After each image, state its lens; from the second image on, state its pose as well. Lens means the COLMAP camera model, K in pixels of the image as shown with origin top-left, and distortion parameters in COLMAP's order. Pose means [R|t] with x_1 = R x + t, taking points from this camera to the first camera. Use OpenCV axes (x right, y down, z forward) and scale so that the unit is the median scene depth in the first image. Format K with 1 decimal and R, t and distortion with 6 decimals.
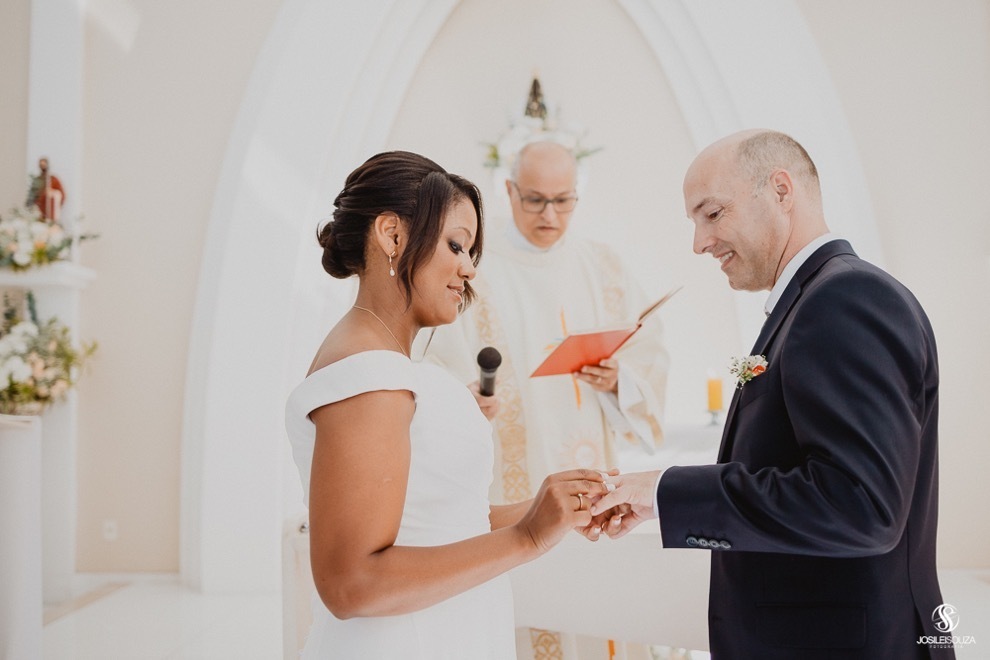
lens RADIAL K [[1031.0, 0, 479.1], [0, 1031.0, 323.3], [0, 0, 1]] dist [-0.037743, 0.000000]
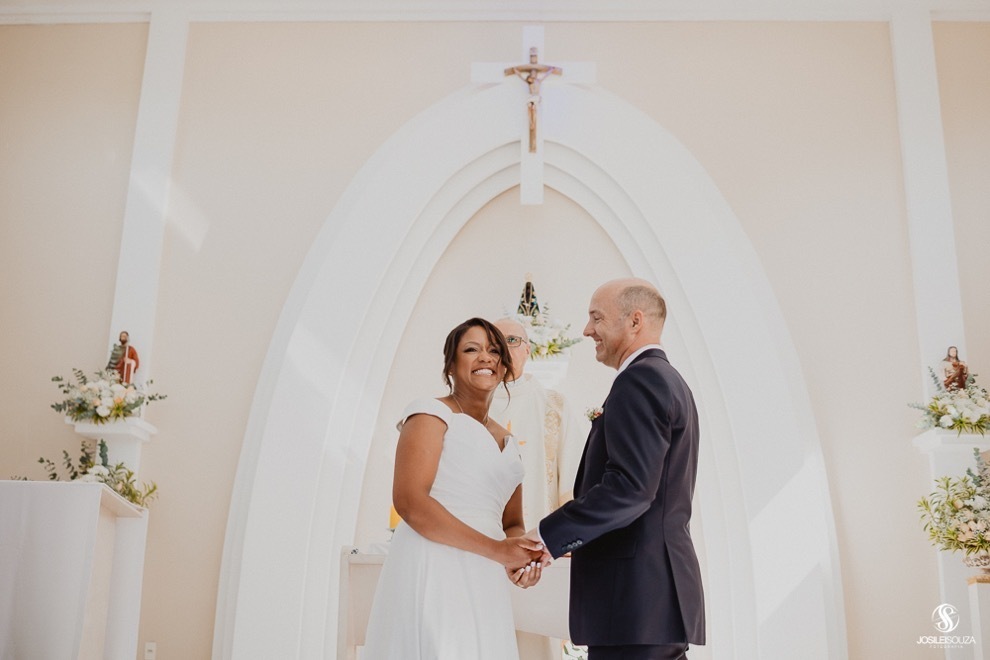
lens RADIAL K [[1031.0, 0, 482.8], [0, 1031.0, 309.8], [0, 0, 1]] dist [-0.037743, 0.000000]
pose [[0.999394, 0.034414, -0.005308, 0.007368], [-0.034778, 0.978841, -0.201644, 0.045912], [-0.001744, 0.201706, 0.979444, -0.211881]]
